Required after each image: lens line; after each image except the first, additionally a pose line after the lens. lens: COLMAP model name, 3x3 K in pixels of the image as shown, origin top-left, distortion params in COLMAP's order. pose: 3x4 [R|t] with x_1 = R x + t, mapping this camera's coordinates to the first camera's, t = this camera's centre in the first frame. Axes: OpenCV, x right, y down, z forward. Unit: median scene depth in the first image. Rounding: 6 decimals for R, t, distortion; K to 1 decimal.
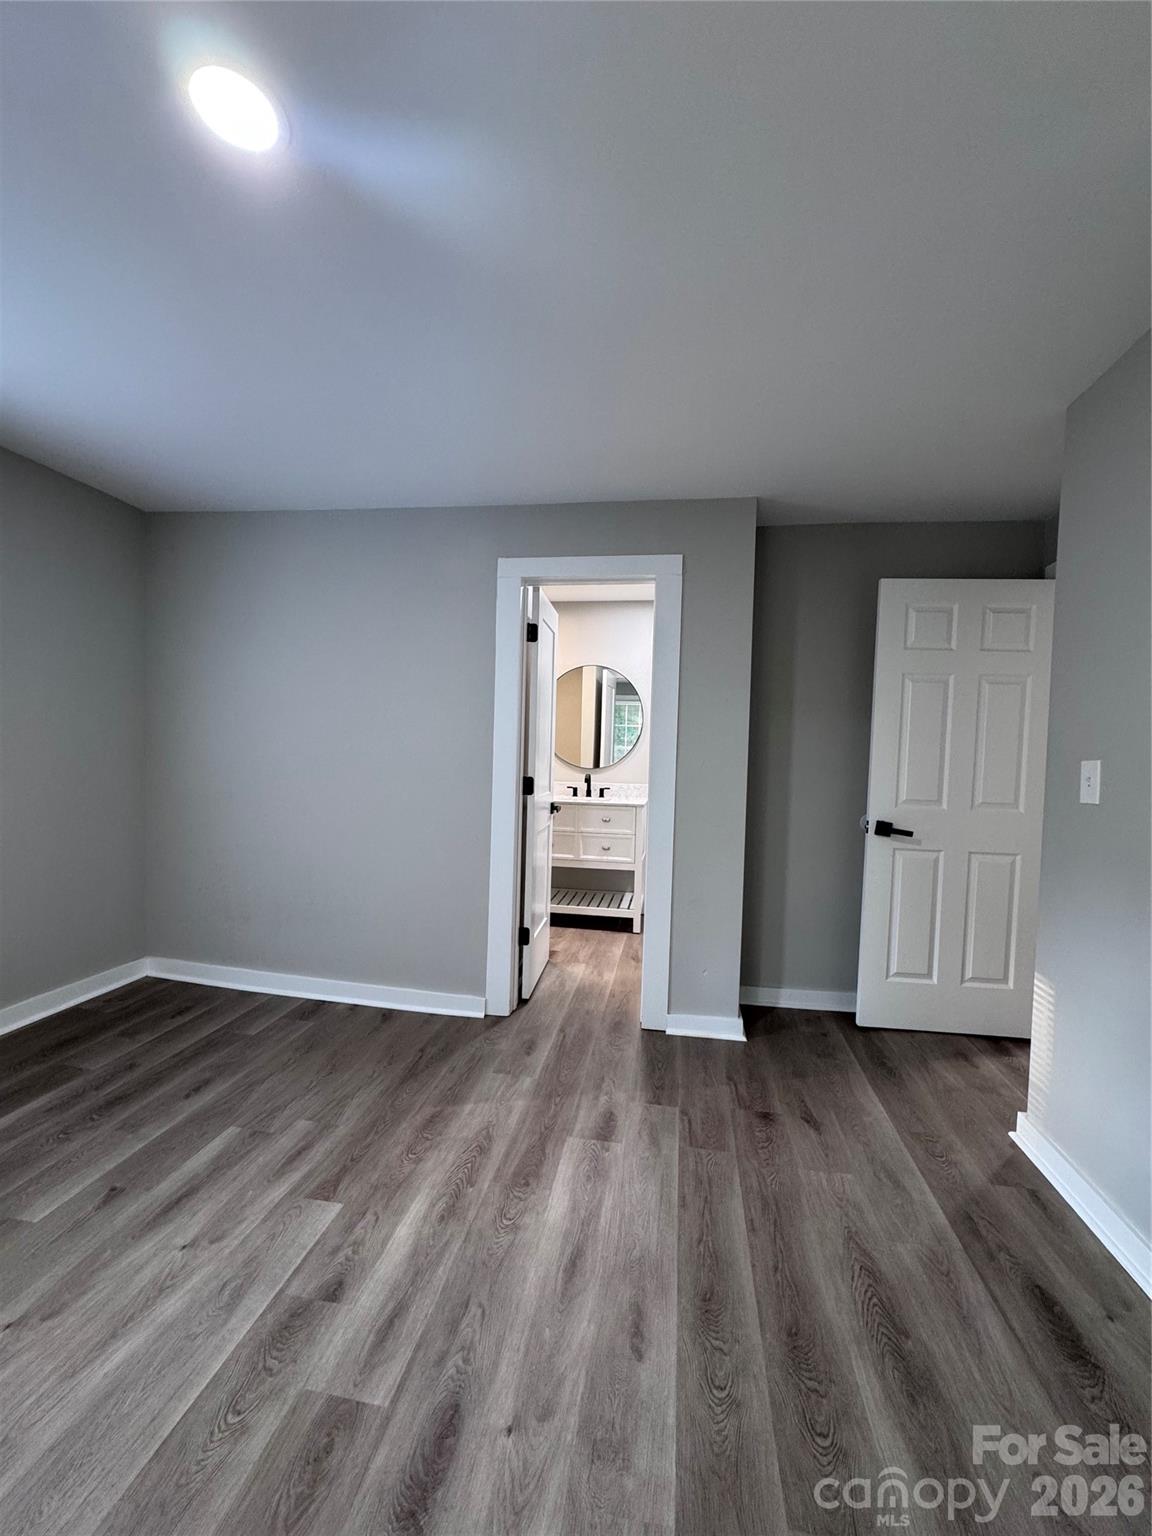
lens RADIAL K [[612.7, 0, 582.1], [0, 612.7, 771.7], [0, 0, 1]] dist [-0.004319, 0.000691]
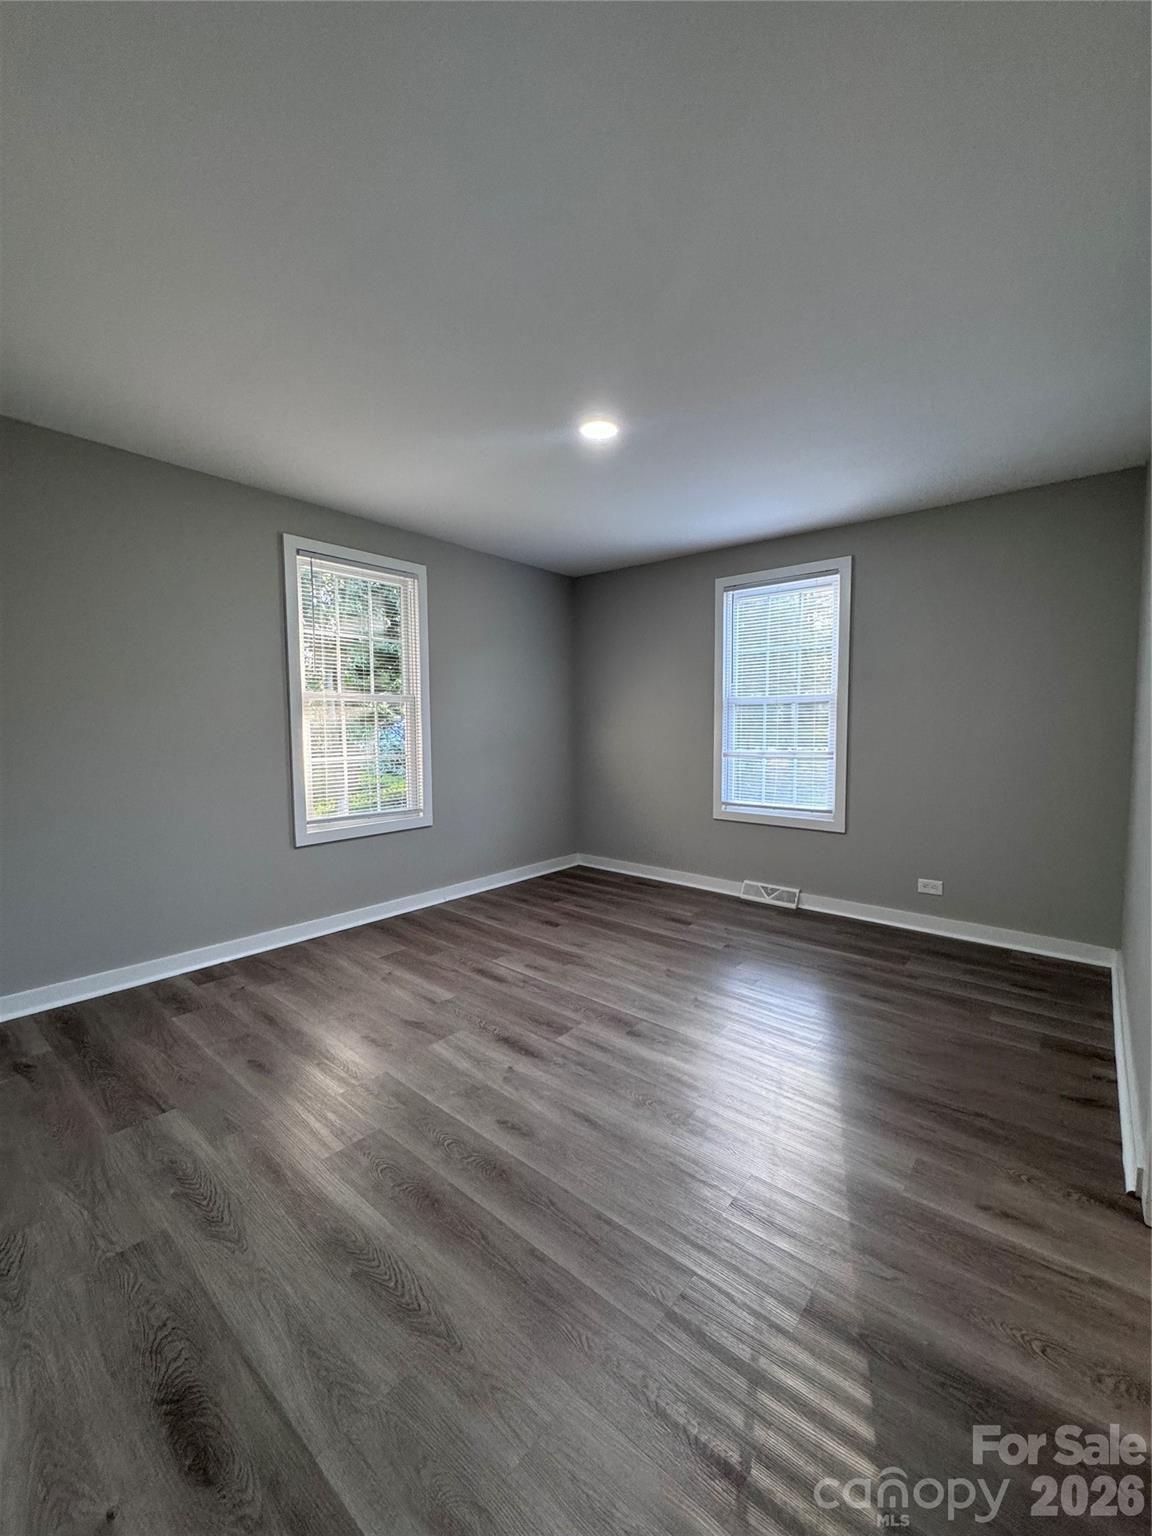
lens RADIAL K [[612.7, 0, 582.1], [0, 612.7, 771.7], [0, 0, 1]] dist [-0.004319, 0.000691]
pose [[-0.505103, 0.034590, -0.862365, 1.121260], [-0.040371, 0.997156, 0.063642, 0.012556], [0.862114, 0.066960, -0.502270, 1.682496]]
